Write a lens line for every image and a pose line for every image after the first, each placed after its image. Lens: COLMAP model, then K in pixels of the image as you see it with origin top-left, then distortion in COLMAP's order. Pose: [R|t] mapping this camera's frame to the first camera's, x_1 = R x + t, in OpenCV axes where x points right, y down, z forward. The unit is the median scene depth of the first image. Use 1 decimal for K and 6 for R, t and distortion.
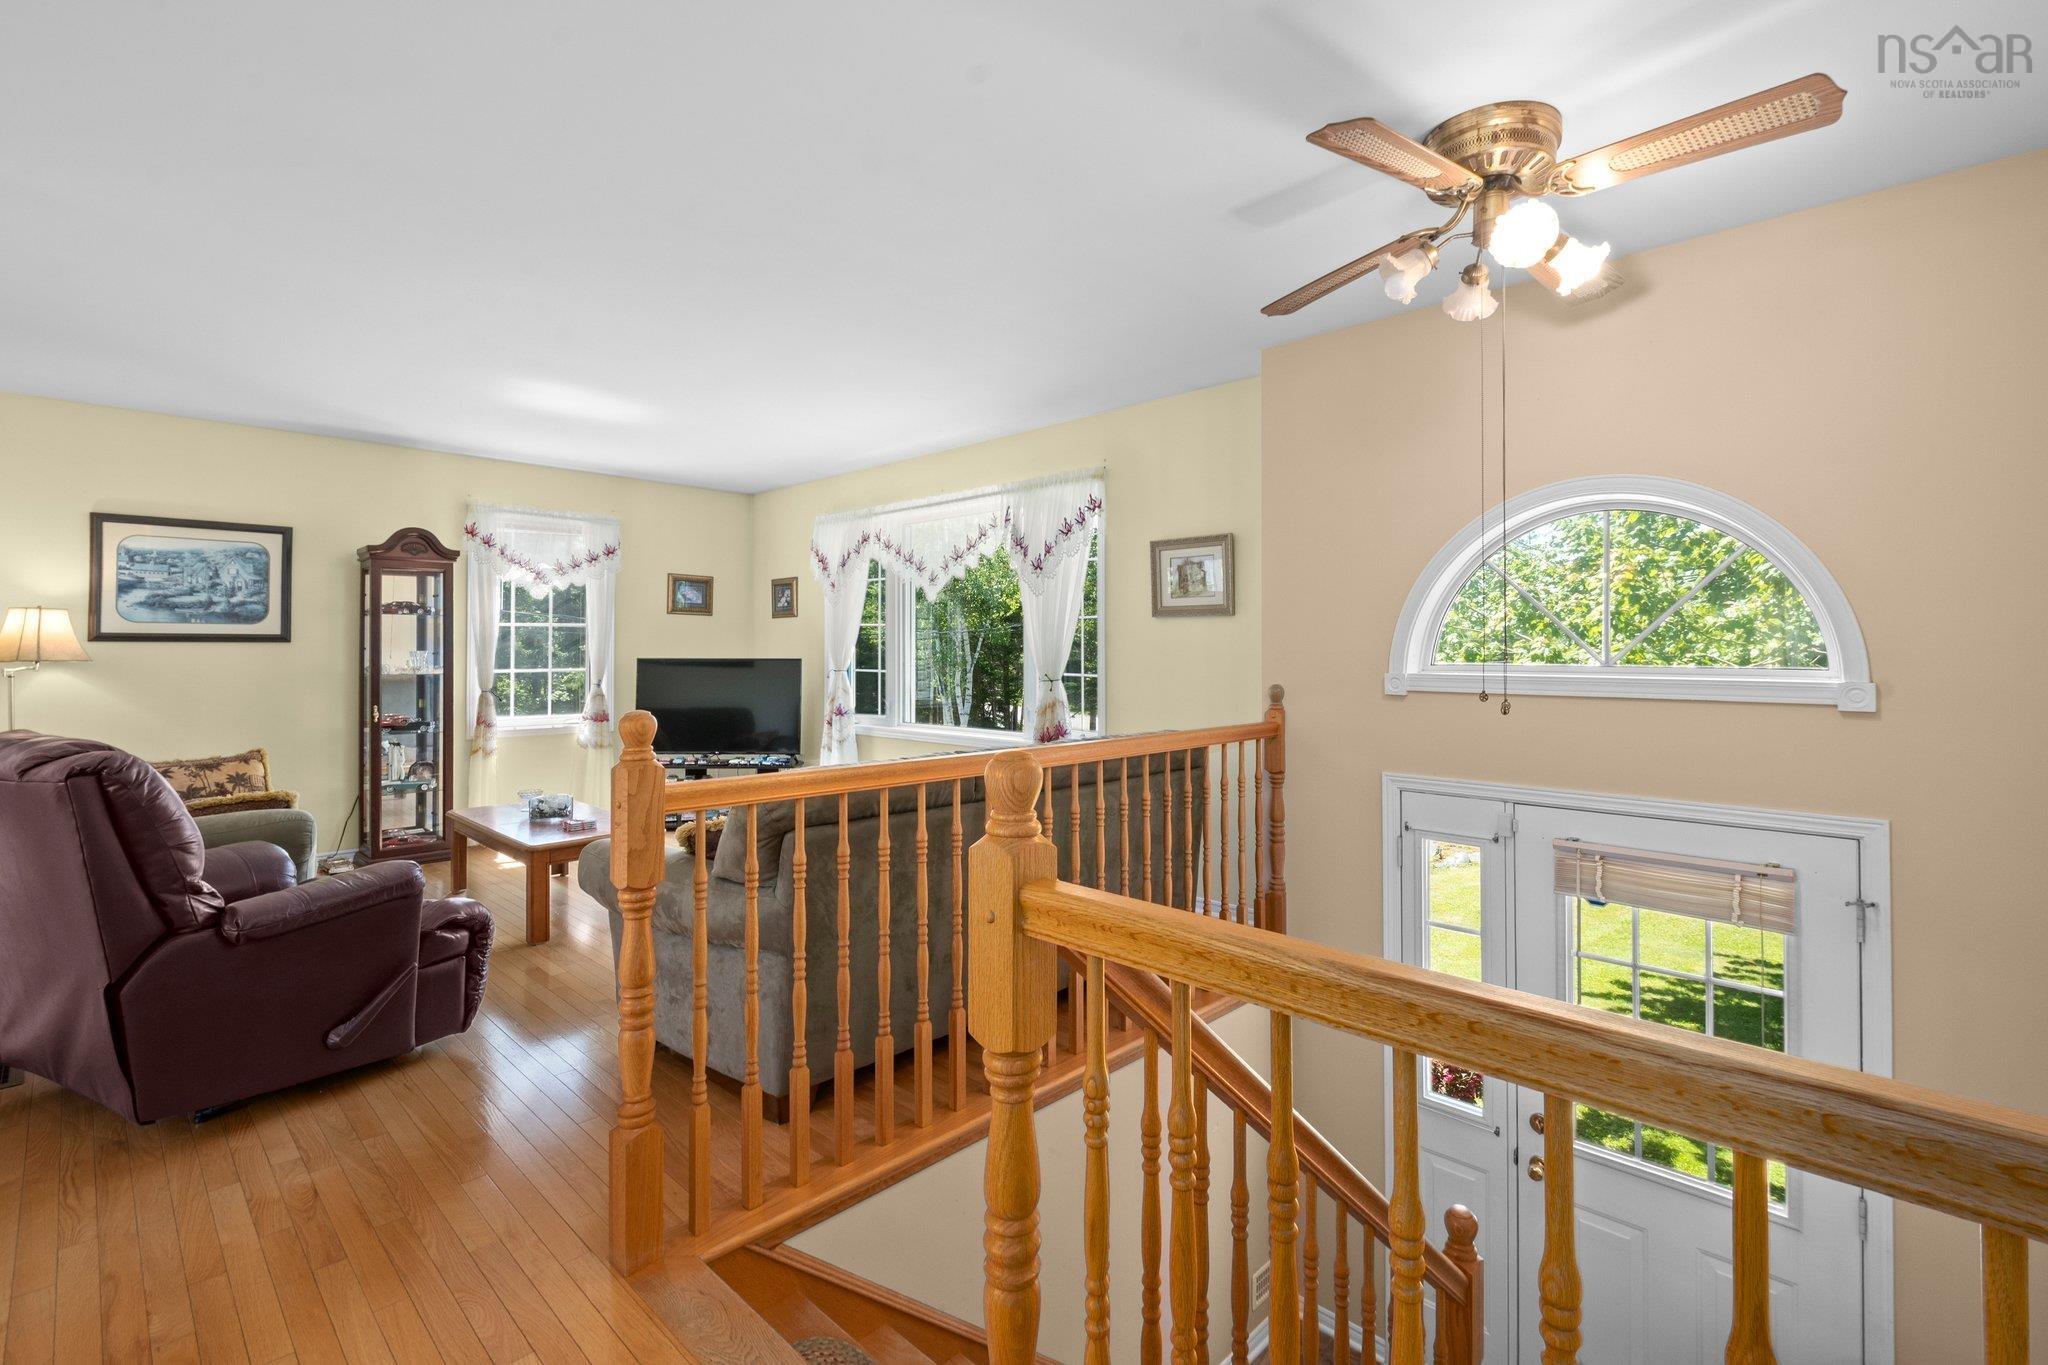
lens RADIAL K [[928.2, 0, 1057.2], [0, 928.2, 640.0], [0, 0, 1]] dist [-0.003443, 0.000312]
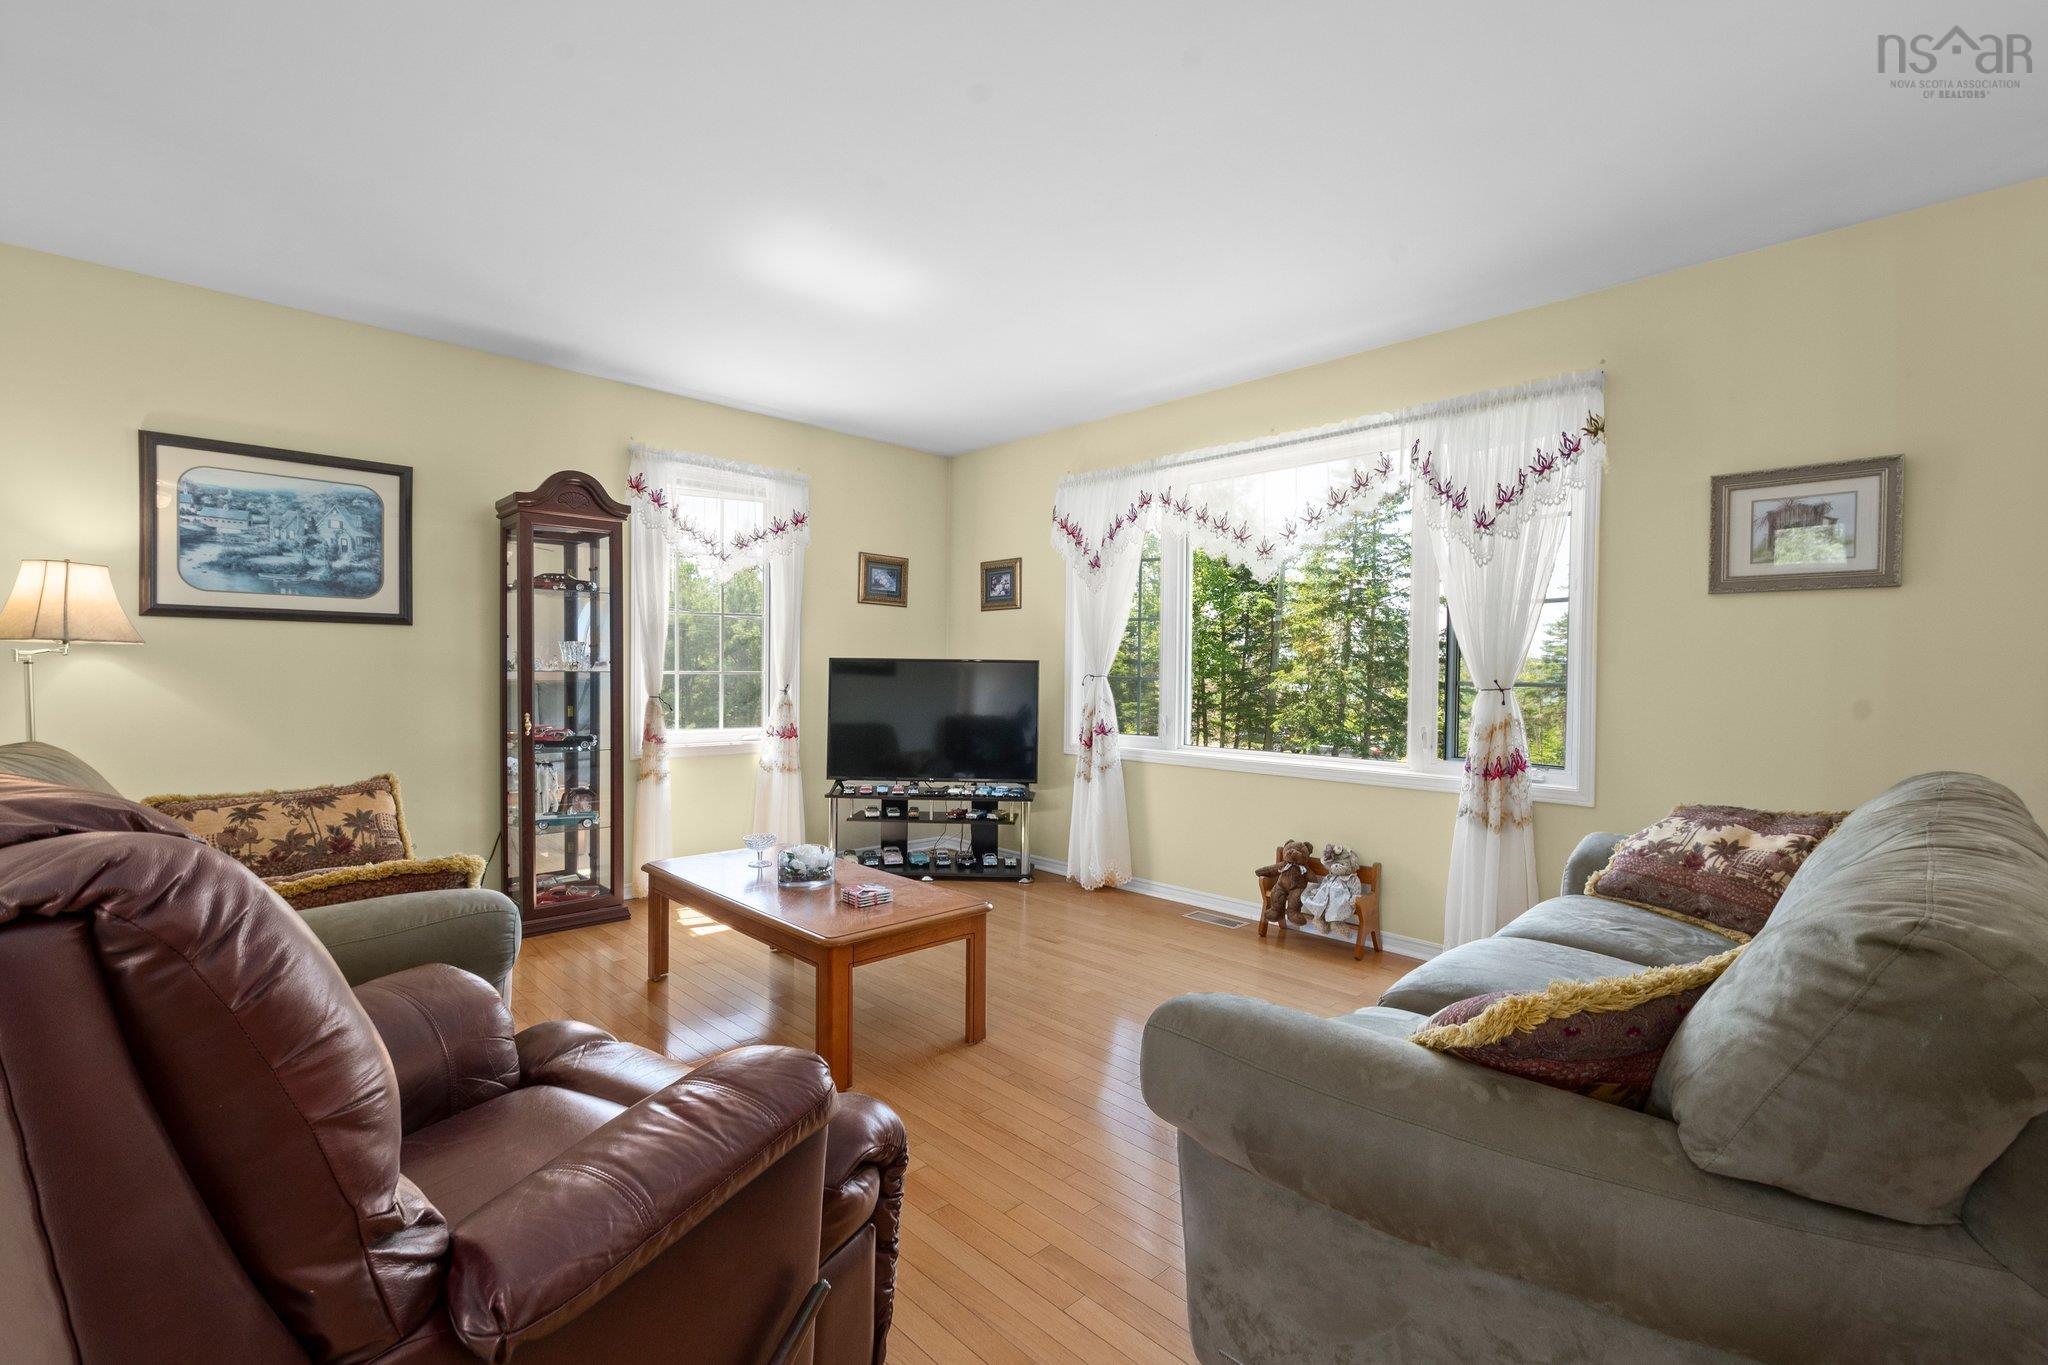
lens RADIAL K [[894.7, 0, 1042.5], [0, 894.7, 689.2], [0, 0, 1]] dist [0.002139, -0.001004]
pose [[0.999395, 0.012527, -0.032451, -0.307836], [-0.011517, 0.999449, 0.031132, 0.025513], [0.032823, -0.030740, 0.998988, 0.309395]]
